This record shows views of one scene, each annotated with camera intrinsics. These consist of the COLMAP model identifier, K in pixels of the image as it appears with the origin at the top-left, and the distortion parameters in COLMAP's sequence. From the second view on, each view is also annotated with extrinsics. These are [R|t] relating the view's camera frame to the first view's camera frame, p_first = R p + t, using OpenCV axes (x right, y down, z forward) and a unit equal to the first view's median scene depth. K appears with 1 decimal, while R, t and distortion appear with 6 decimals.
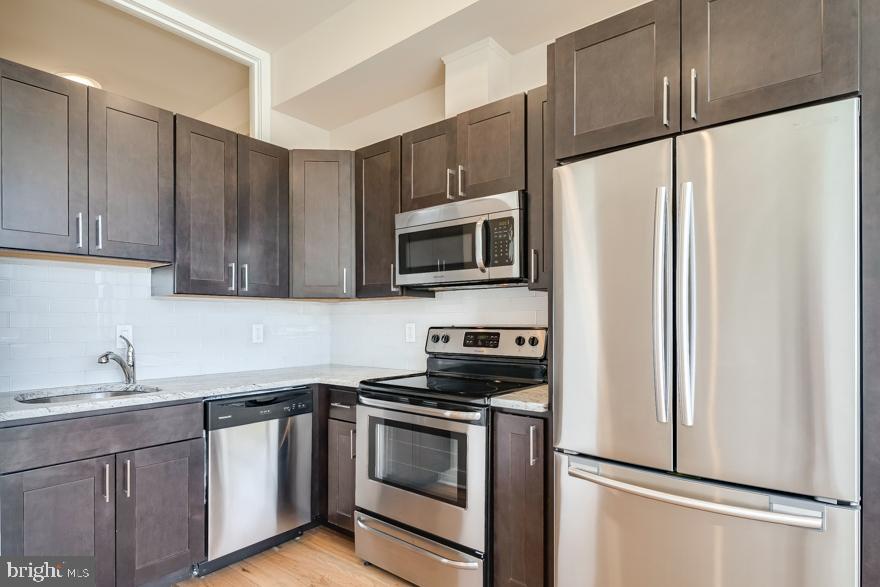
lens RADIAL K [[482.9, 0, 407.2], [0, 482.9, 321.2], [0, 0, 1]] dist [-0.001829, -0.000320]
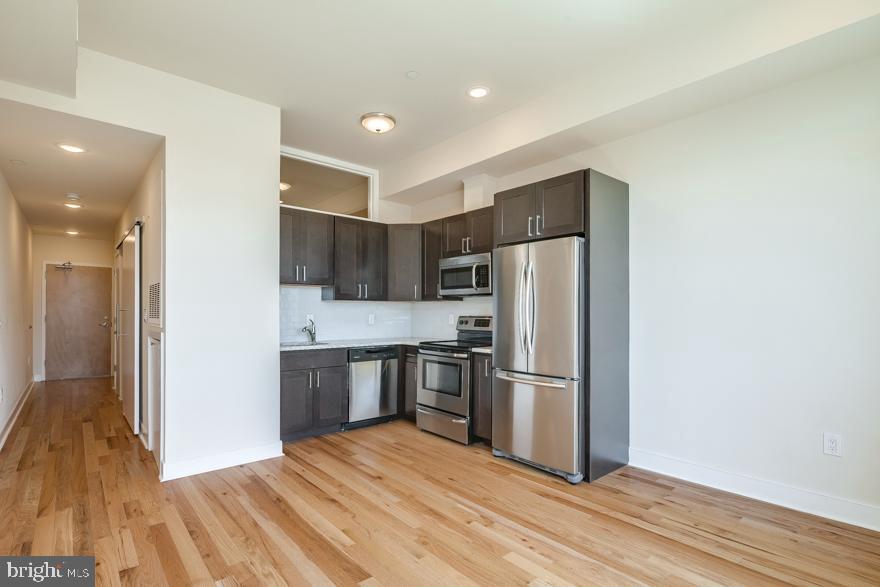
lens RADIAL K [[428.2, 0, 438.3], [0, 428.2, 314.7], [0, 0, 1]] dist [-0.000172, -0.000140]
pose [[0.989162, 0.006132, -0.146702, 0.238413], [-0.005396, 0.999971, 0.005412, -0.003375], [0.146731, -0.004562, 0.989166, -0.760888]]
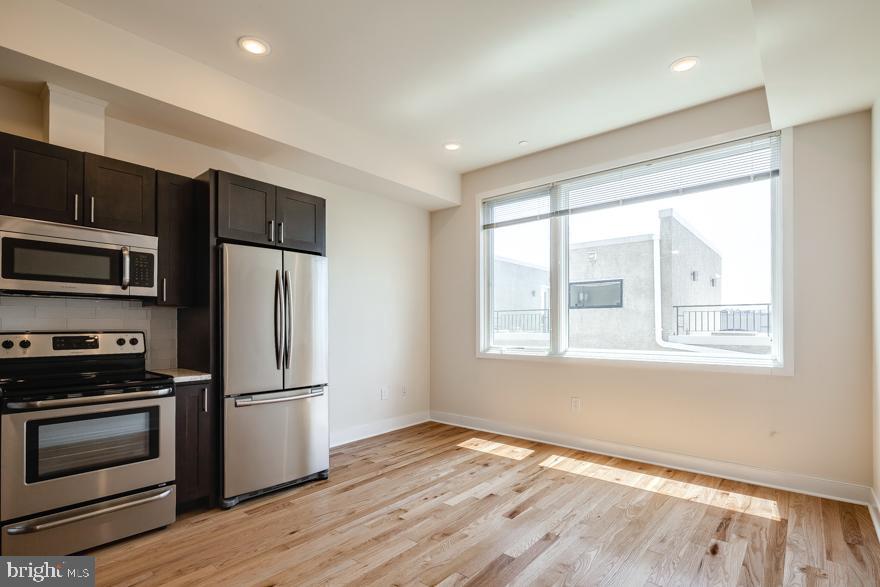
lens RADIAL K [[428.2, 0, 438.3], [0, 428.2, 314.7], [0, 0, 1]] dist [-0.000172, -0.000140]
pose [[-0.008733, 0.024863, 0.999653, -0.916503], [0.000983, 0.999691, -0.024856, -0.002697], [-0.999961, 0.000766, -0.008755, 0.140604]]
